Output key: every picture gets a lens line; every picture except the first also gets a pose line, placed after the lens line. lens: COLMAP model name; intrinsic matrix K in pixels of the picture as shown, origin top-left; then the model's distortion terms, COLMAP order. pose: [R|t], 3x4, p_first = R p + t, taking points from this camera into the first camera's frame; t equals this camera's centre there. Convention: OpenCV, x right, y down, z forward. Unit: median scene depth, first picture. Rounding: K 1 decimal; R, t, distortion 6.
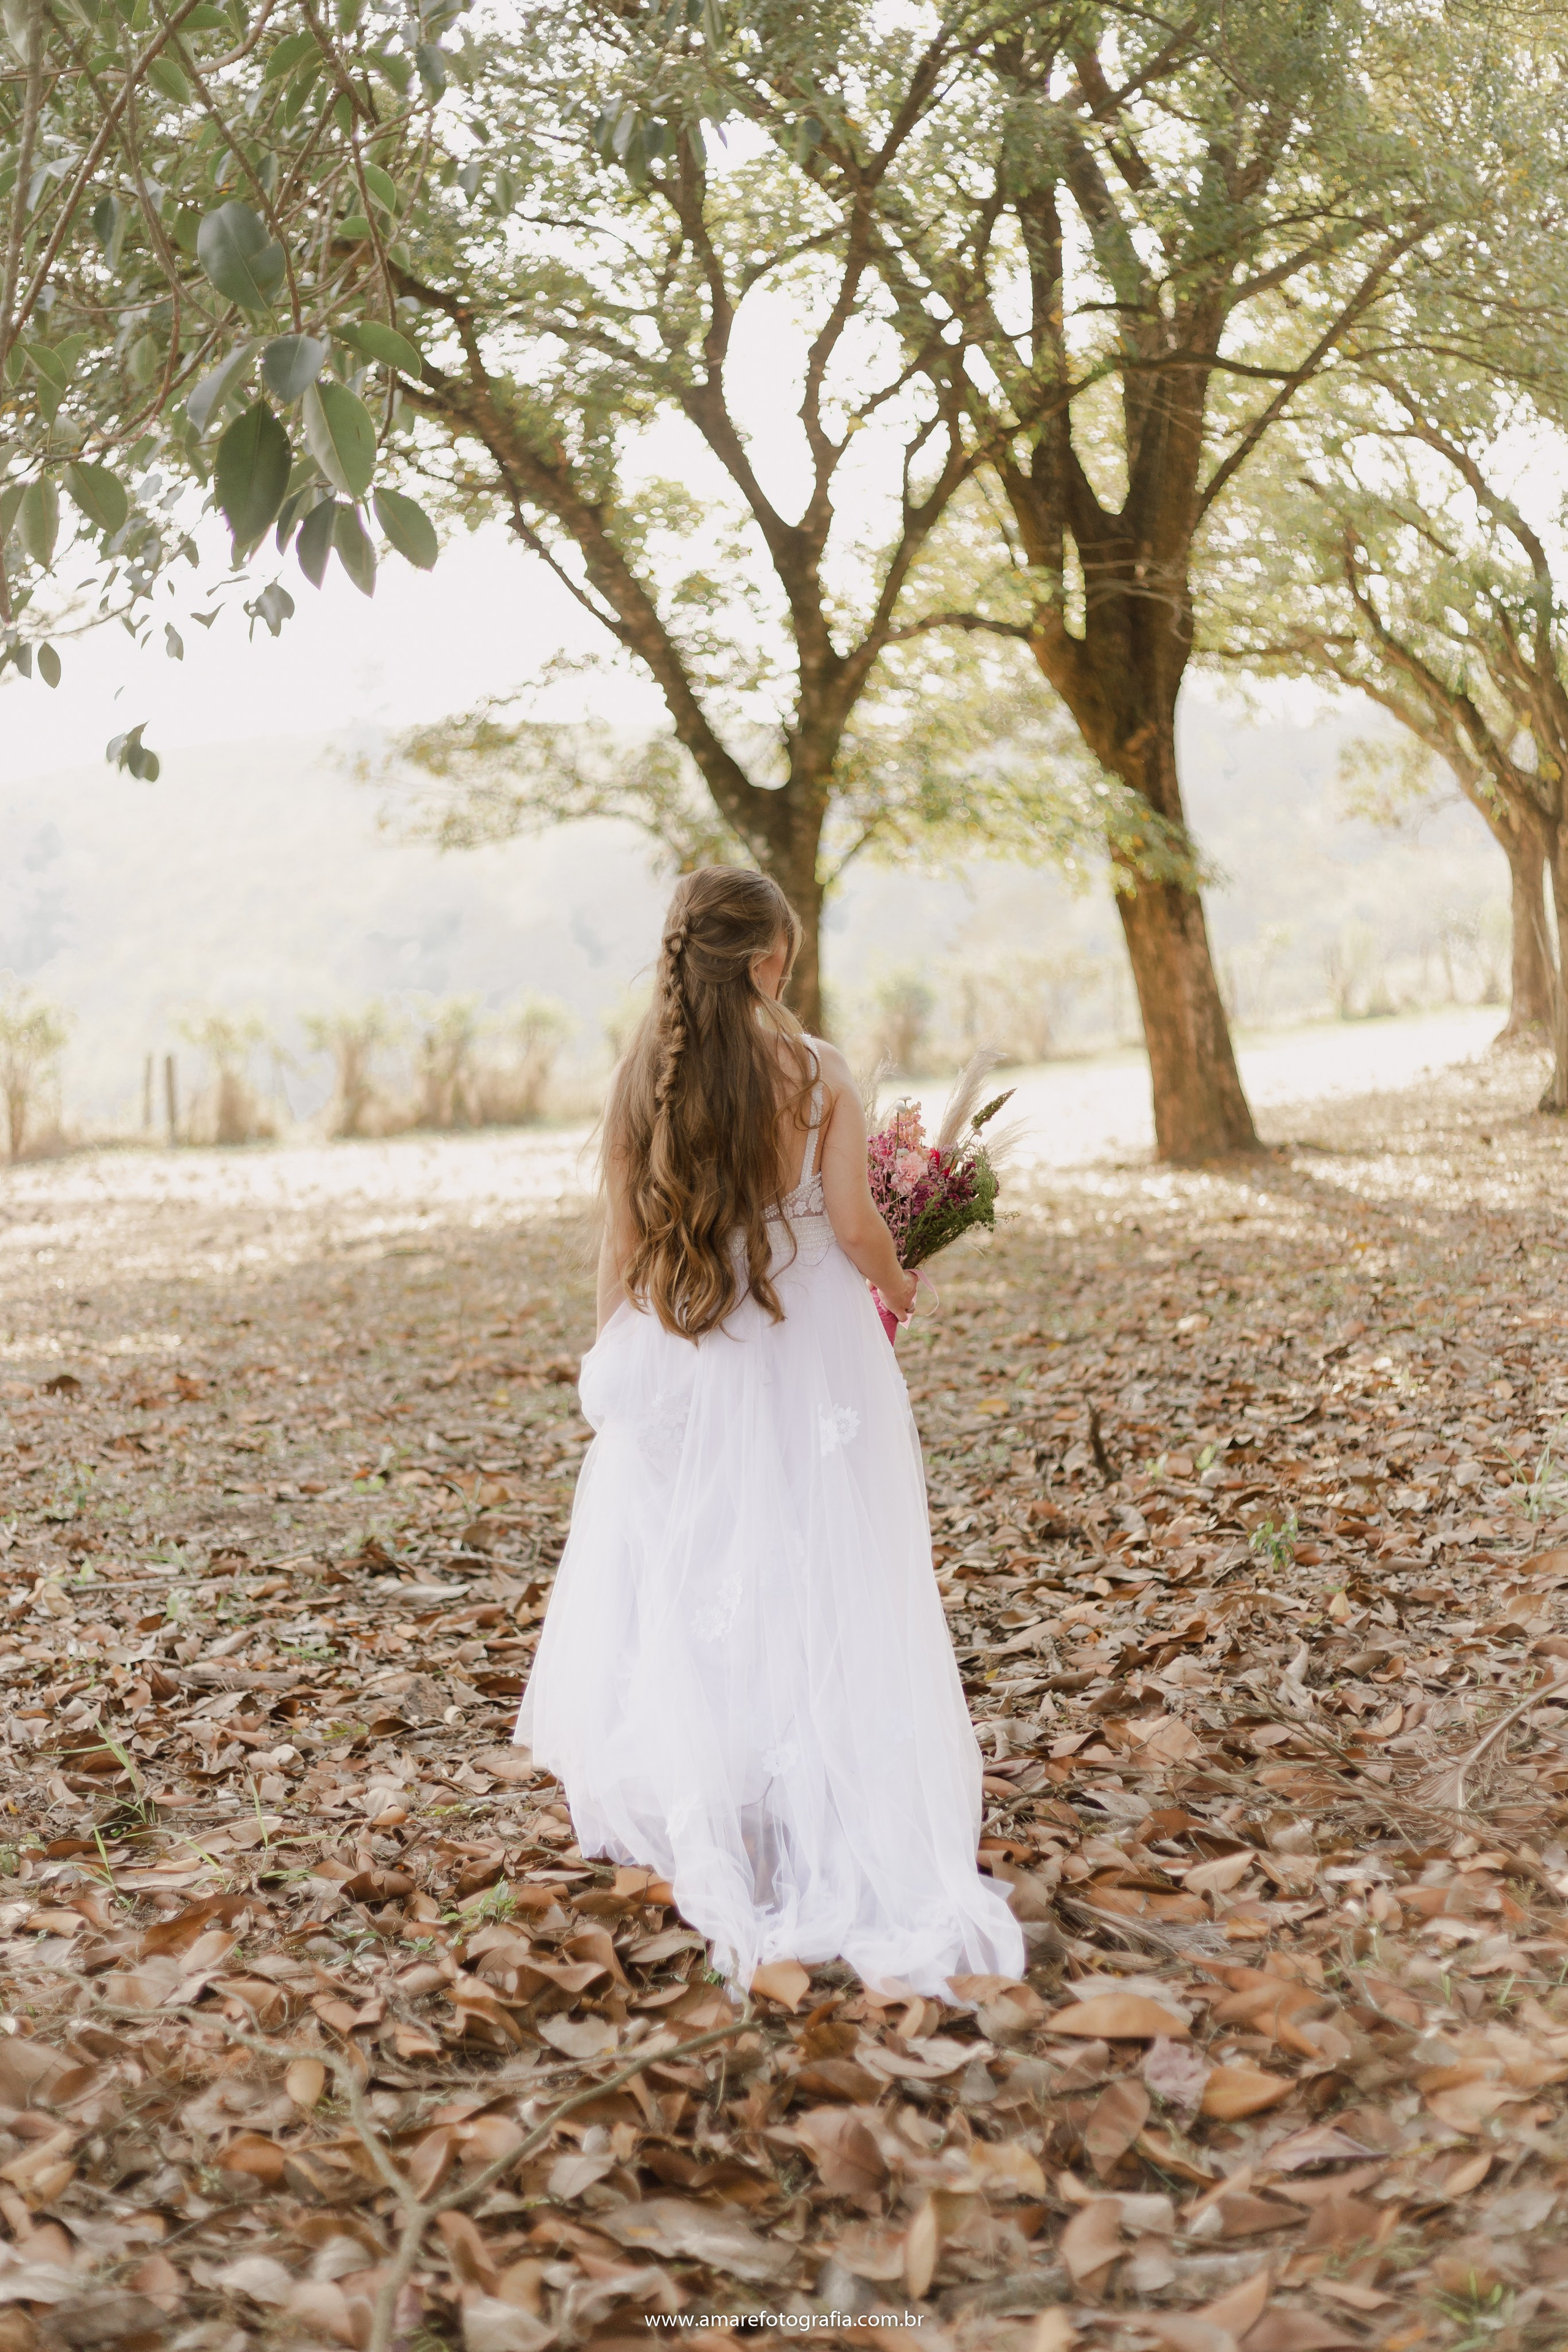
lens RADIAL K [[3430.1, 0, 794.8], [0, 3430.1, 1185.1], [0, 0, 1]] dist [0.029601, 0.000000]
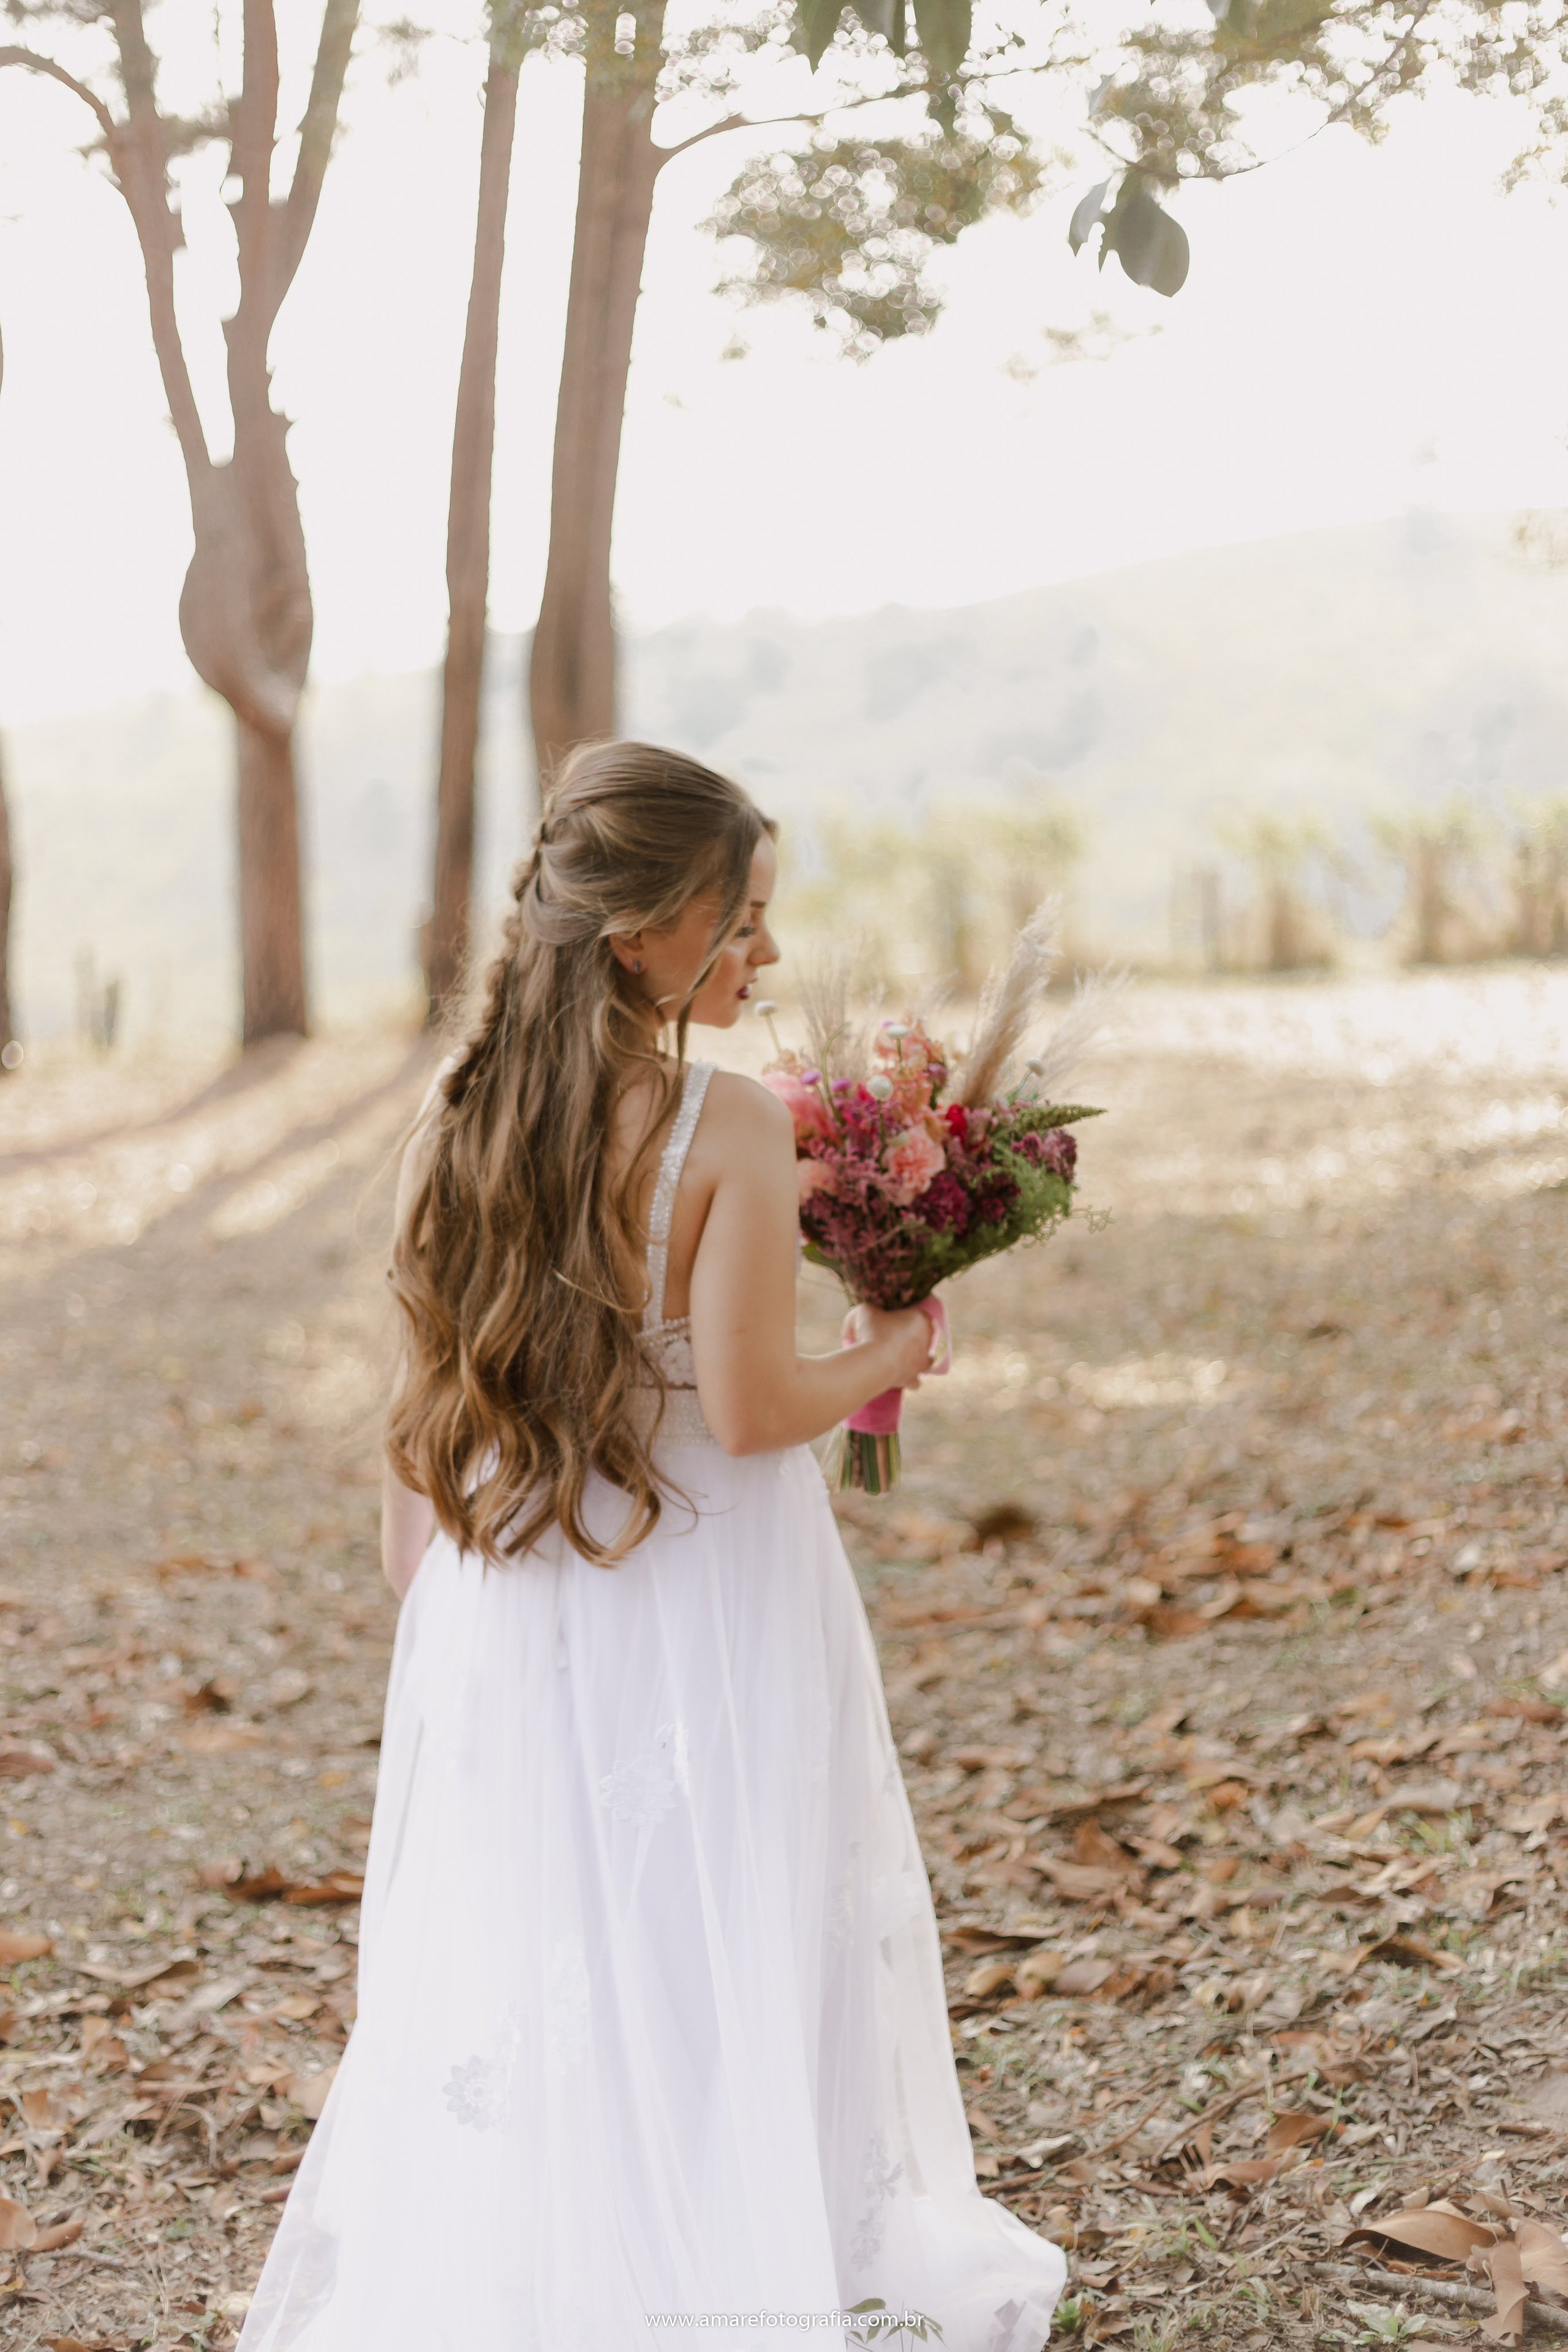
lens RADIAL K [[3430.1, 0, 779.5], [0, 3430.1, 1170.8], [0, 0, 1]] dist [0.029601, 0.000000]
pose [[0.954256, 0.025323, -0.297915, -0.052558], [-0.009102, 0.998405, 0.055711, -0.015524], [0.298851, -0.050451, 0.952965, 0.285423]]
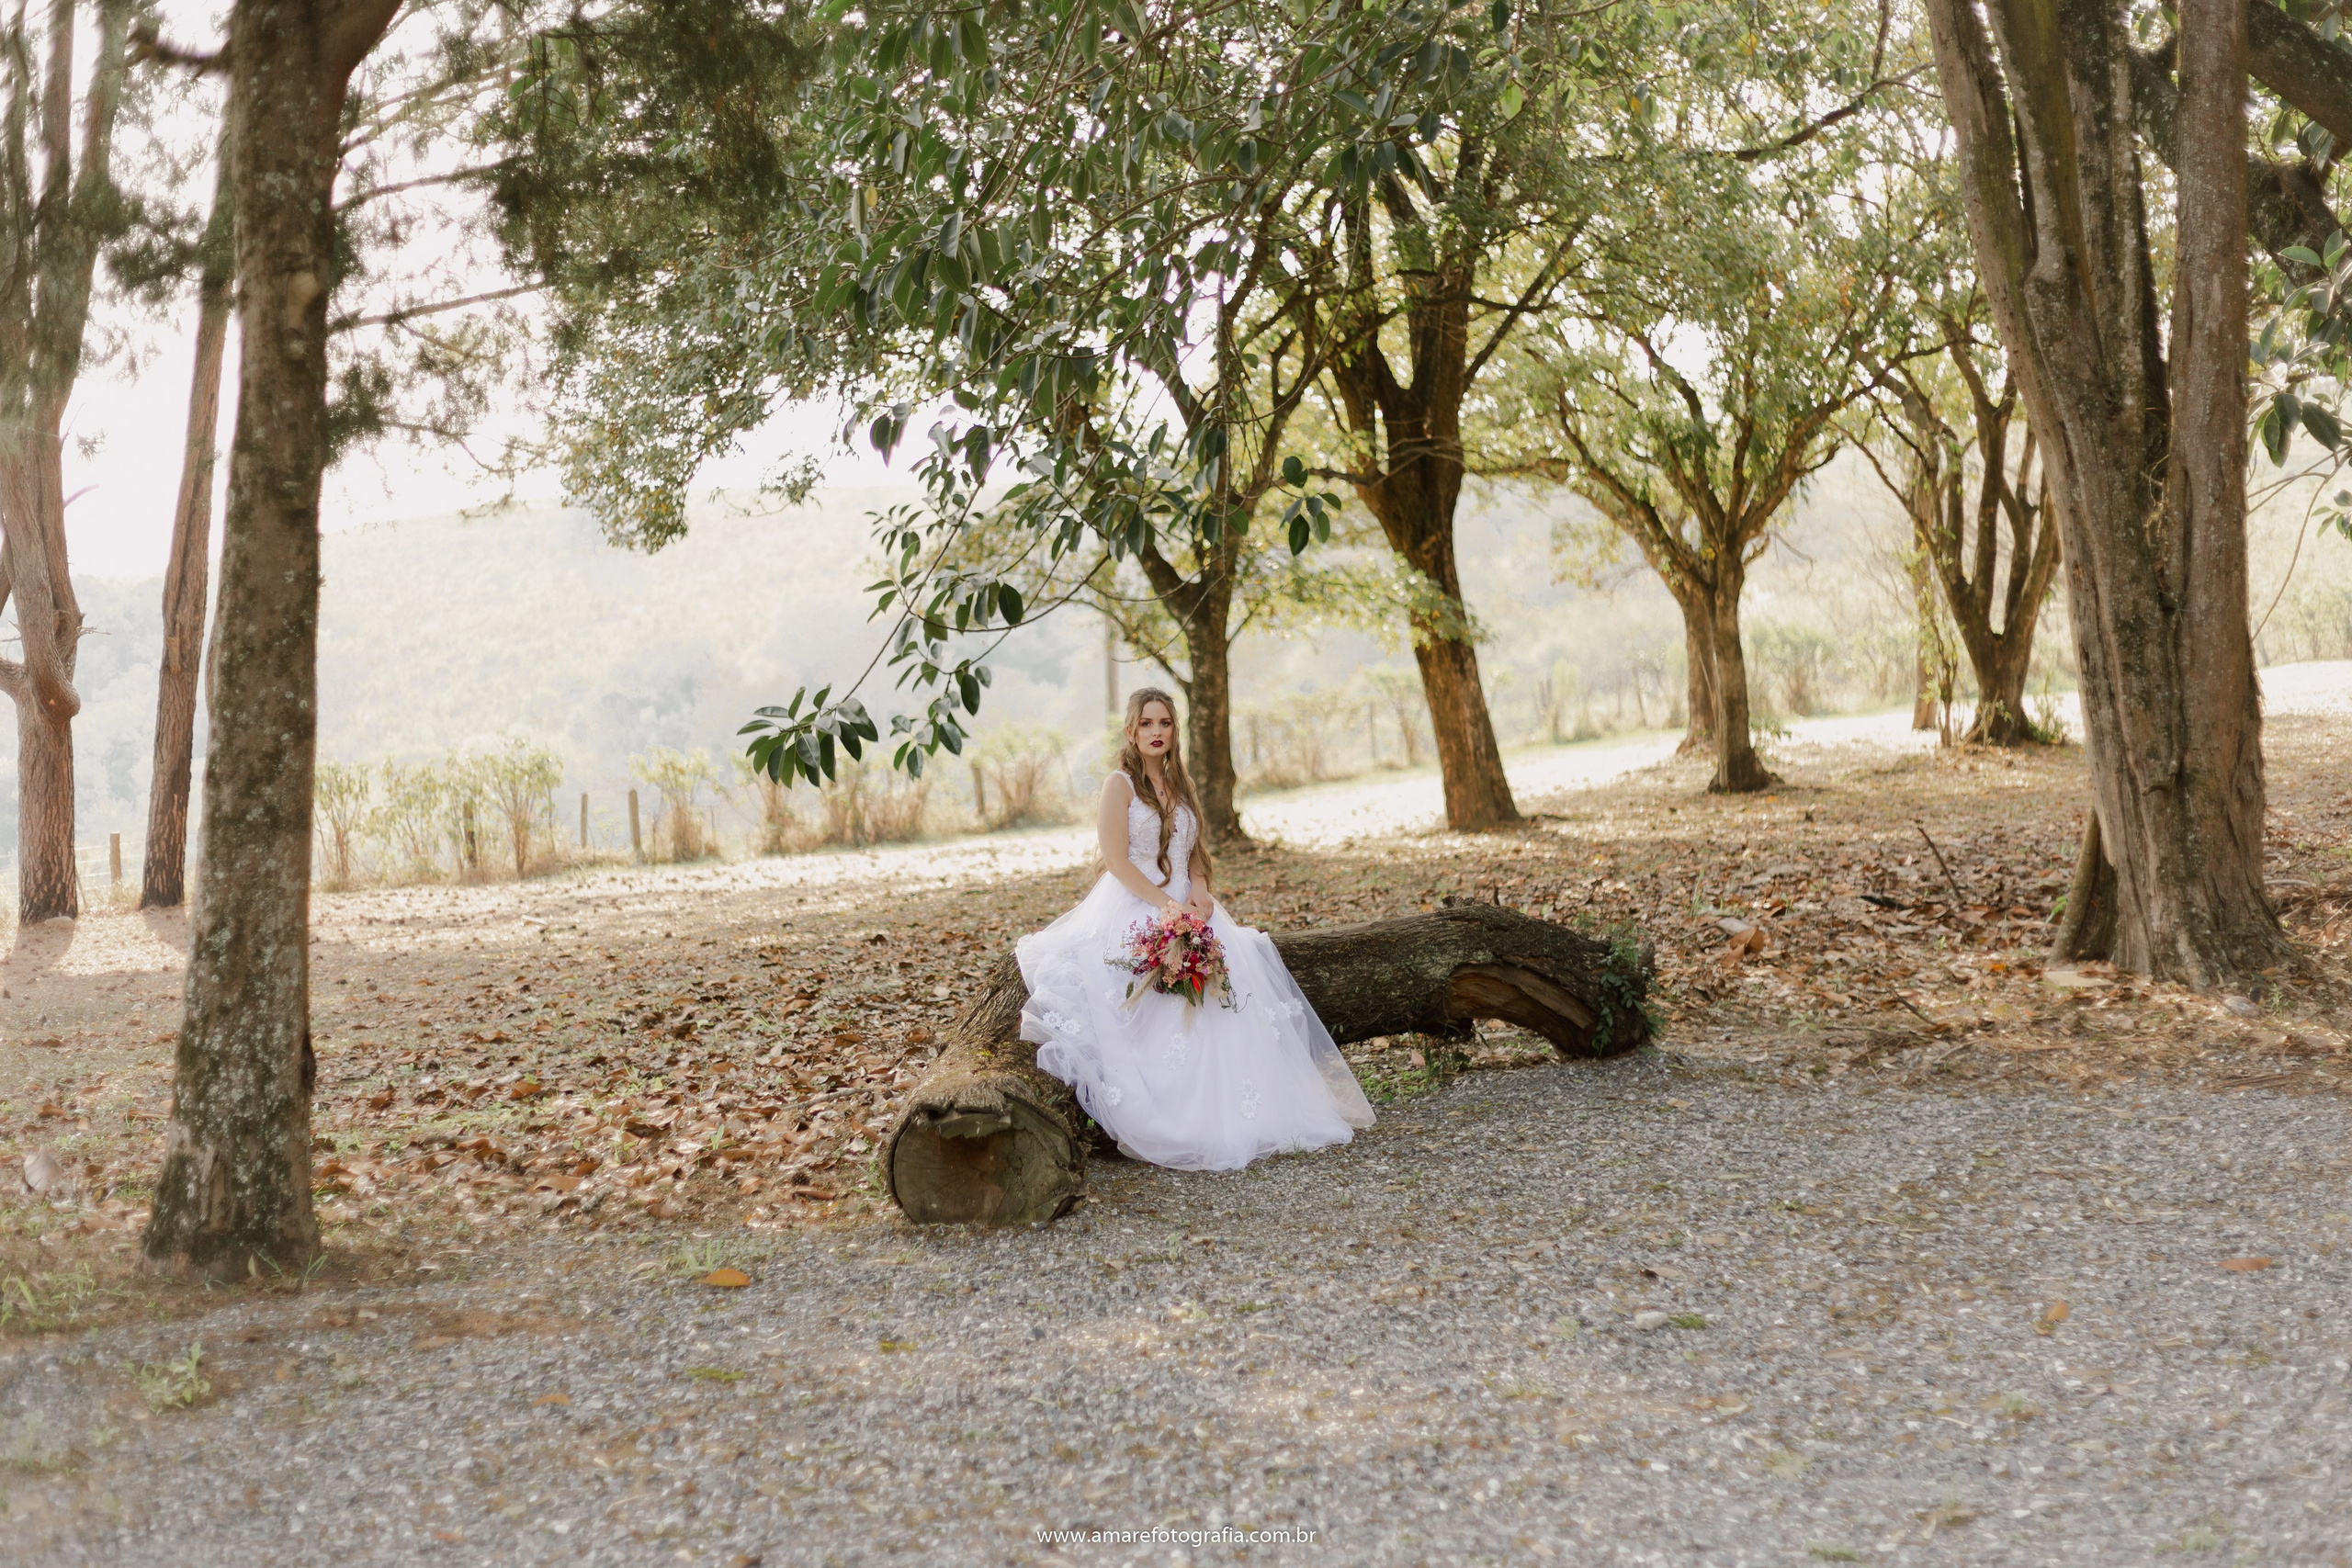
lens RADIAL K [[3429.8, 0, 1159.8], [0, 3429.8, 774.7], [0, 0, 1]] dist [0.029601, 0.000000]
pose [[0.998448, -0.026326, 0.049080, -0.085463], [0.028614, 0.998508, -0.046516, 0.033005], [-0.047782, 0.047848, 0.997711, -0.436038]]
